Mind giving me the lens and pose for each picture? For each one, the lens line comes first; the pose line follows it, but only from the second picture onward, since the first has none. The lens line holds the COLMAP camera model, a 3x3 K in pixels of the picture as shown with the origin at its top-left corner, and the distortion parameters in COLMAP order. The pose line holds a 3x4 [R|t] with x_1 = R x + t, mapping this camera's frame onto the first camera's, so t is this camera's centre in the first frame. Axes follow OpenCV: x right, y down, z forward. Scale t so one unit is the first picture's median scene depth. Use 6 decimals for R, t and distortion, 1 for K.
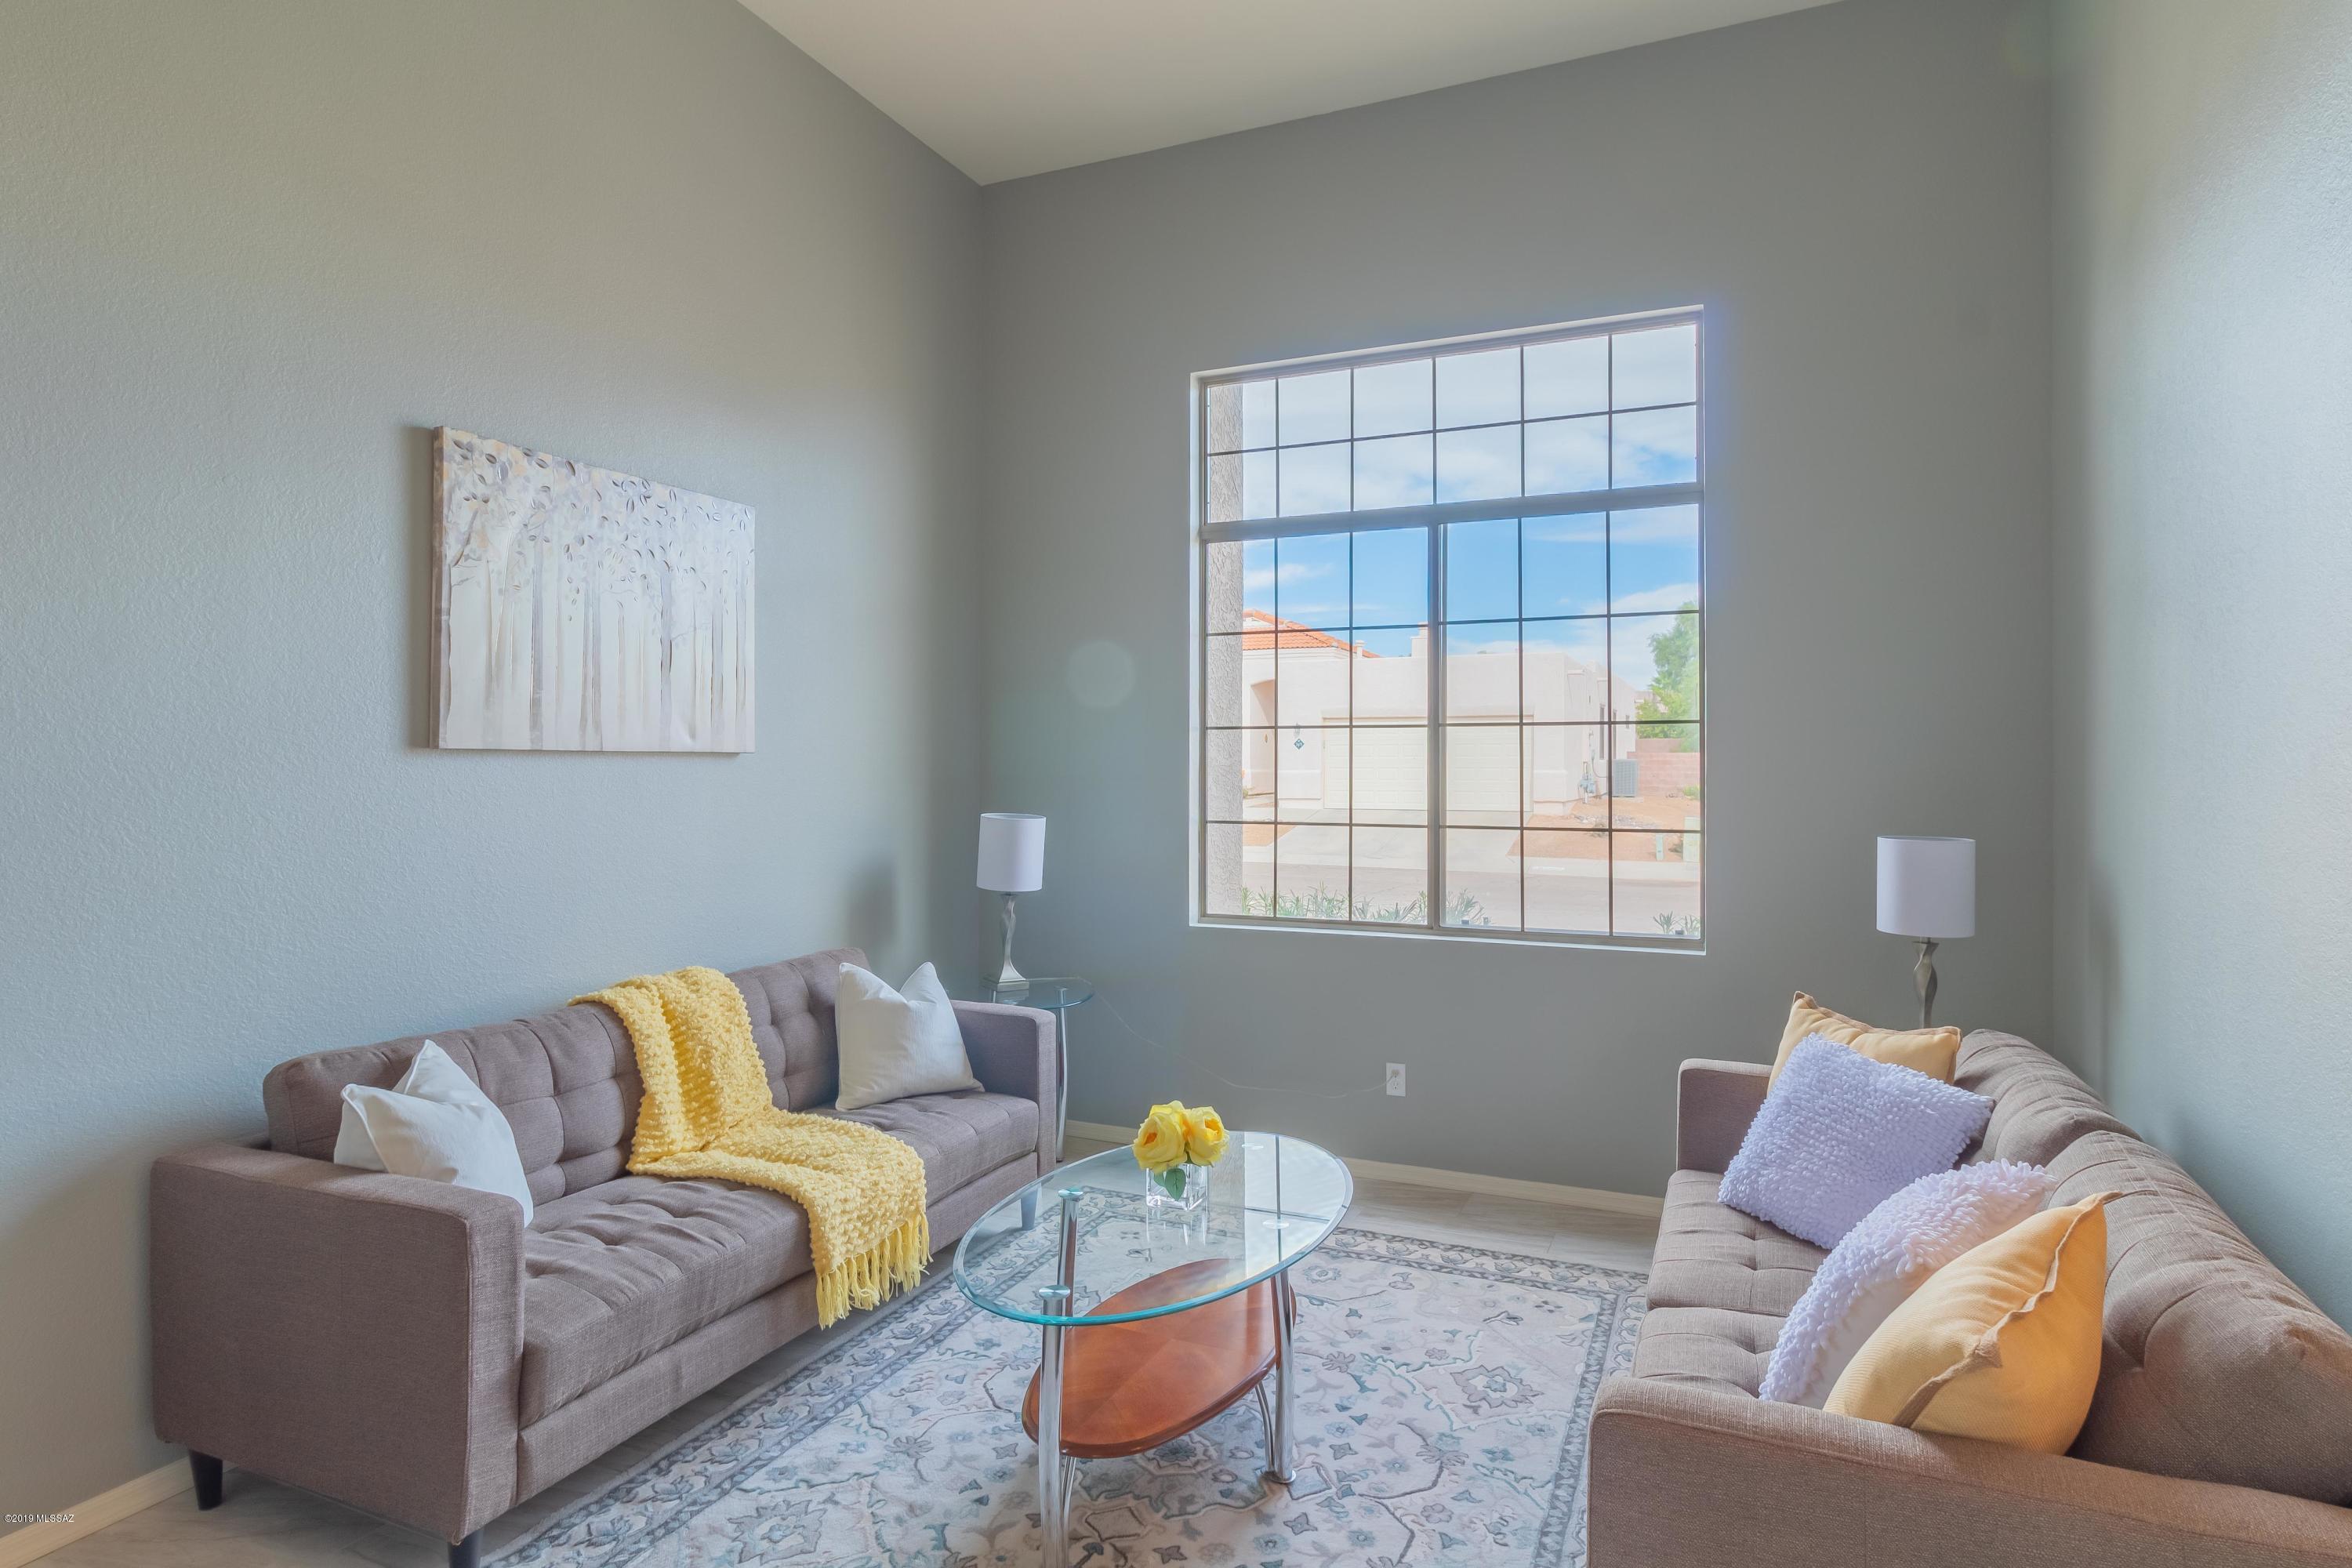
lens RADIAL K [[1196.2, 0, 1180.6], [0, 1196.2, 758.4], [0, 0, 1]] dist [-0.000601, -0.001206]
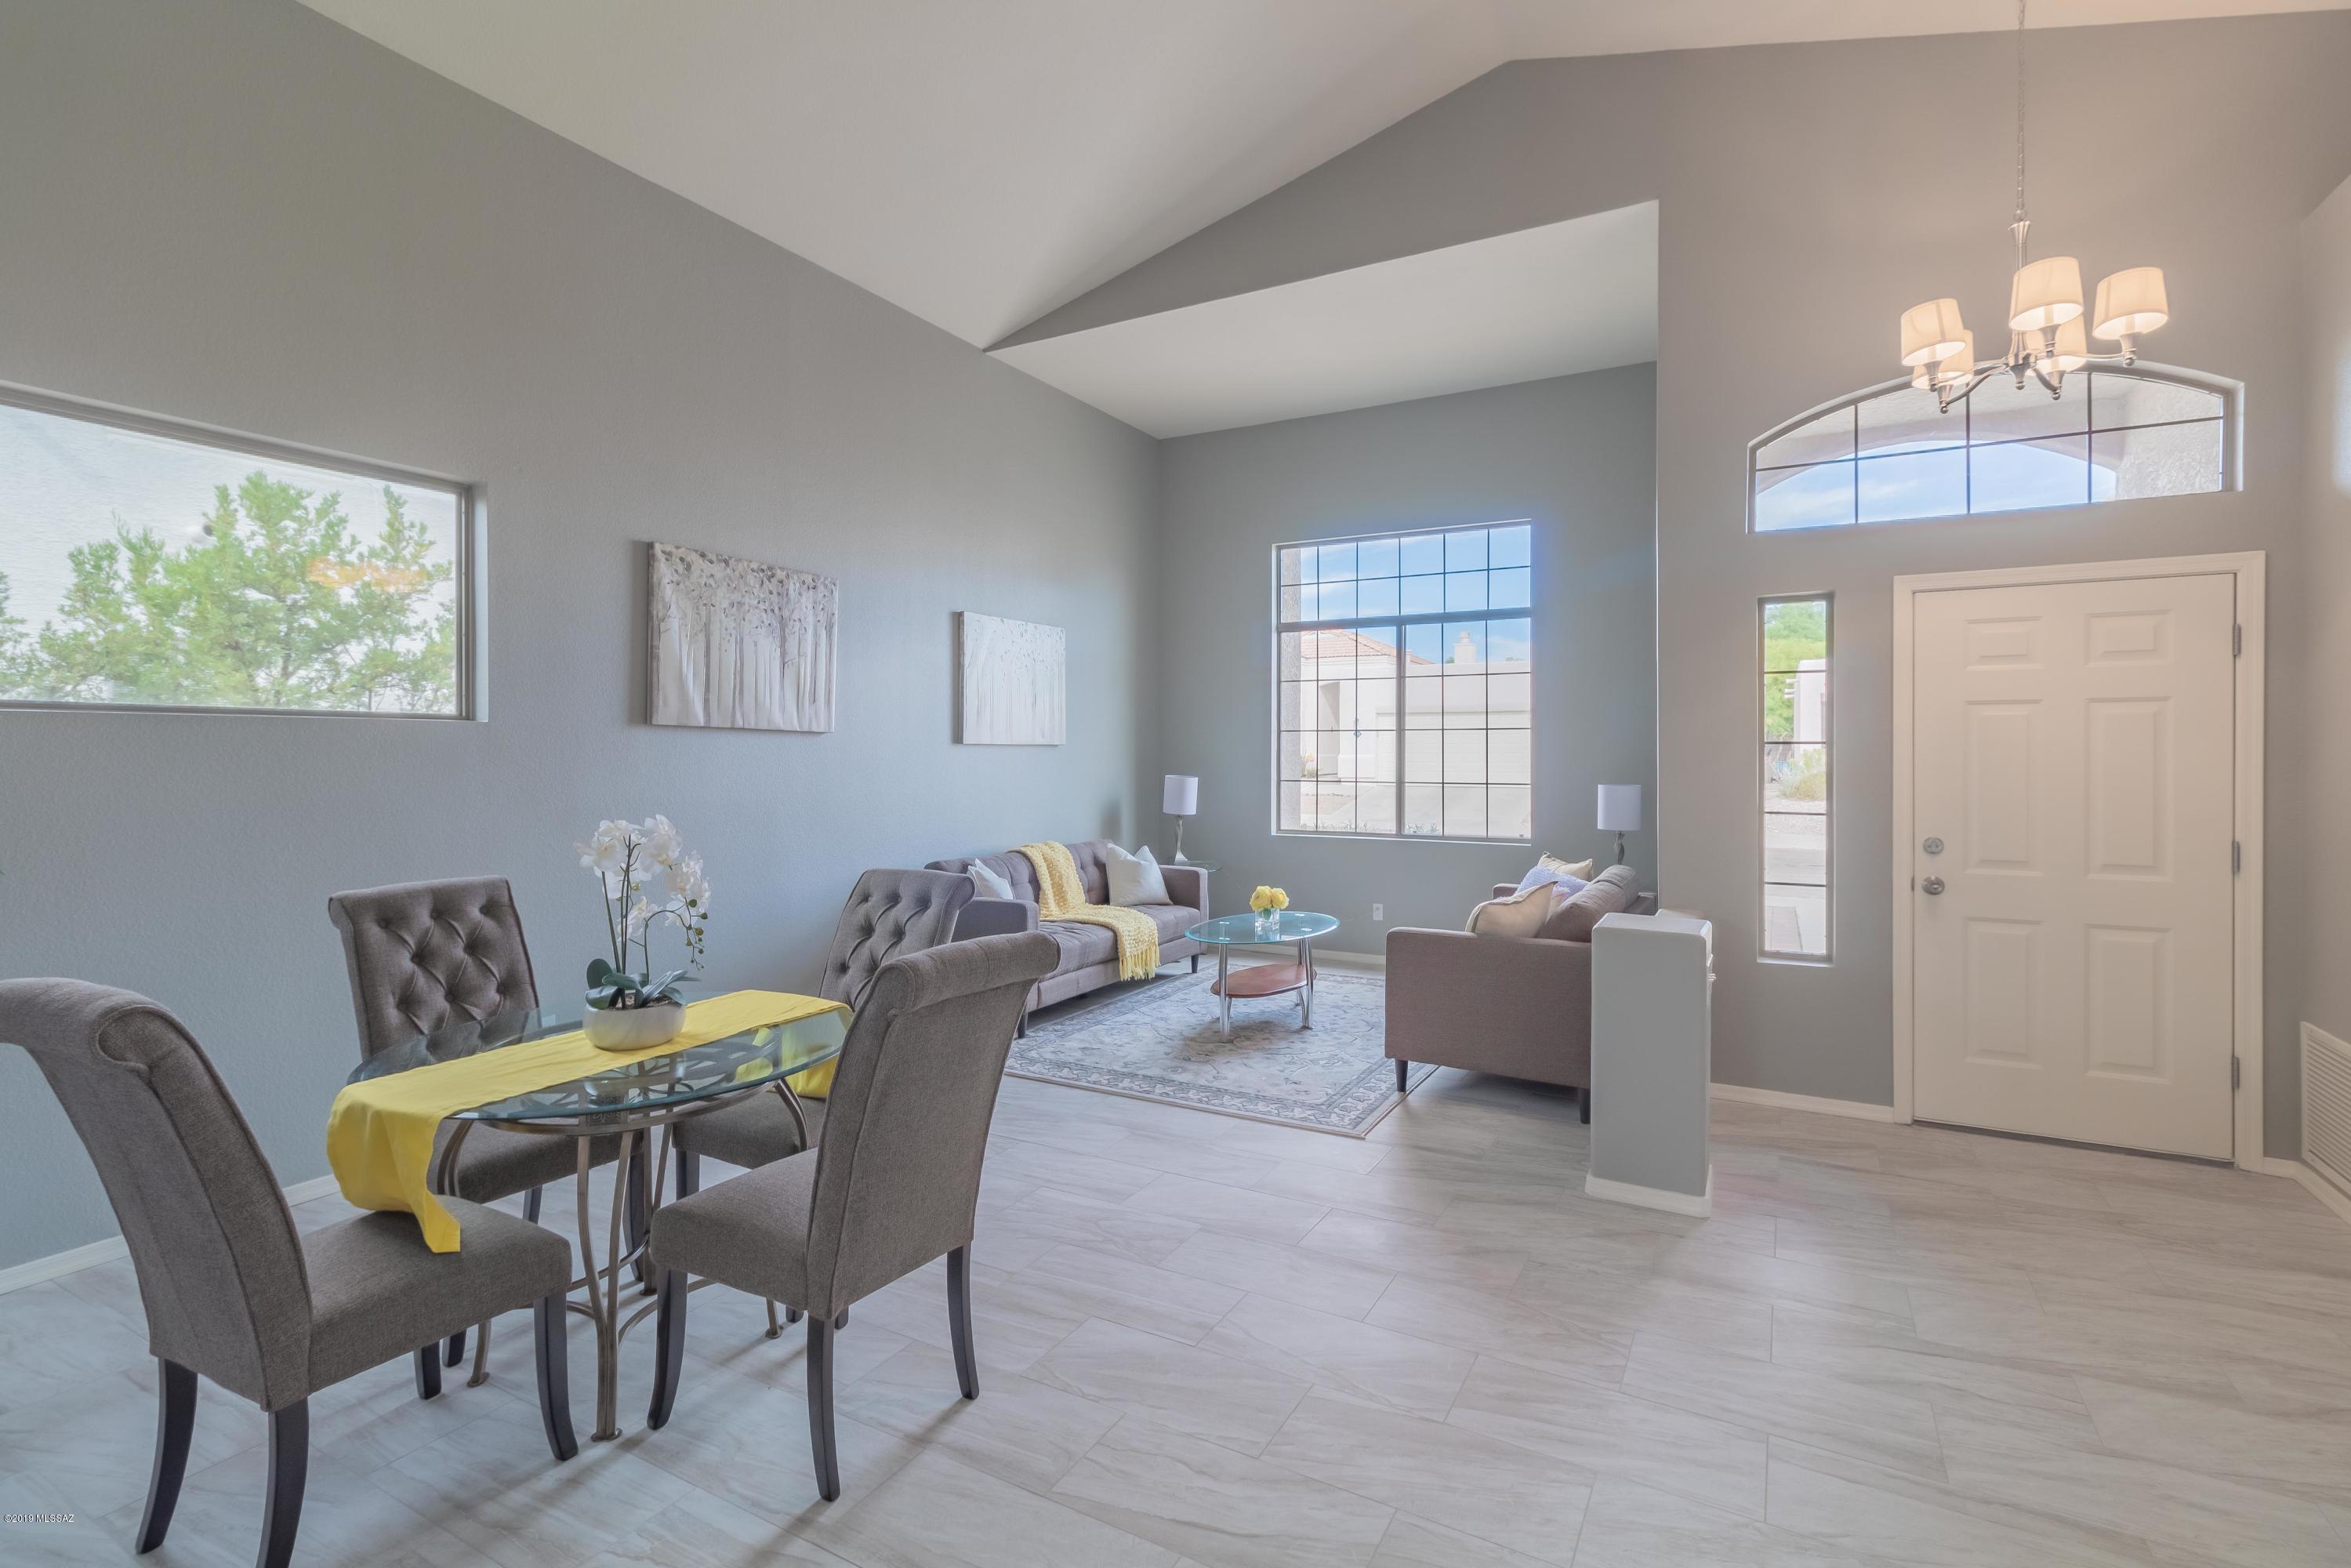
lens RADIAL K [[1104.8, 0, 1174.5], [0, 1104.8, 755.4], [0, 0, 1]] dist [0.003457, -0.000531]
pose [[0.997052, -0.000021, -0.076733, -0.013548], [0.000811, 0.999947, 0.010264, -0.005668], [0.076728, -0.010296, 0.996999, -0.890752]]
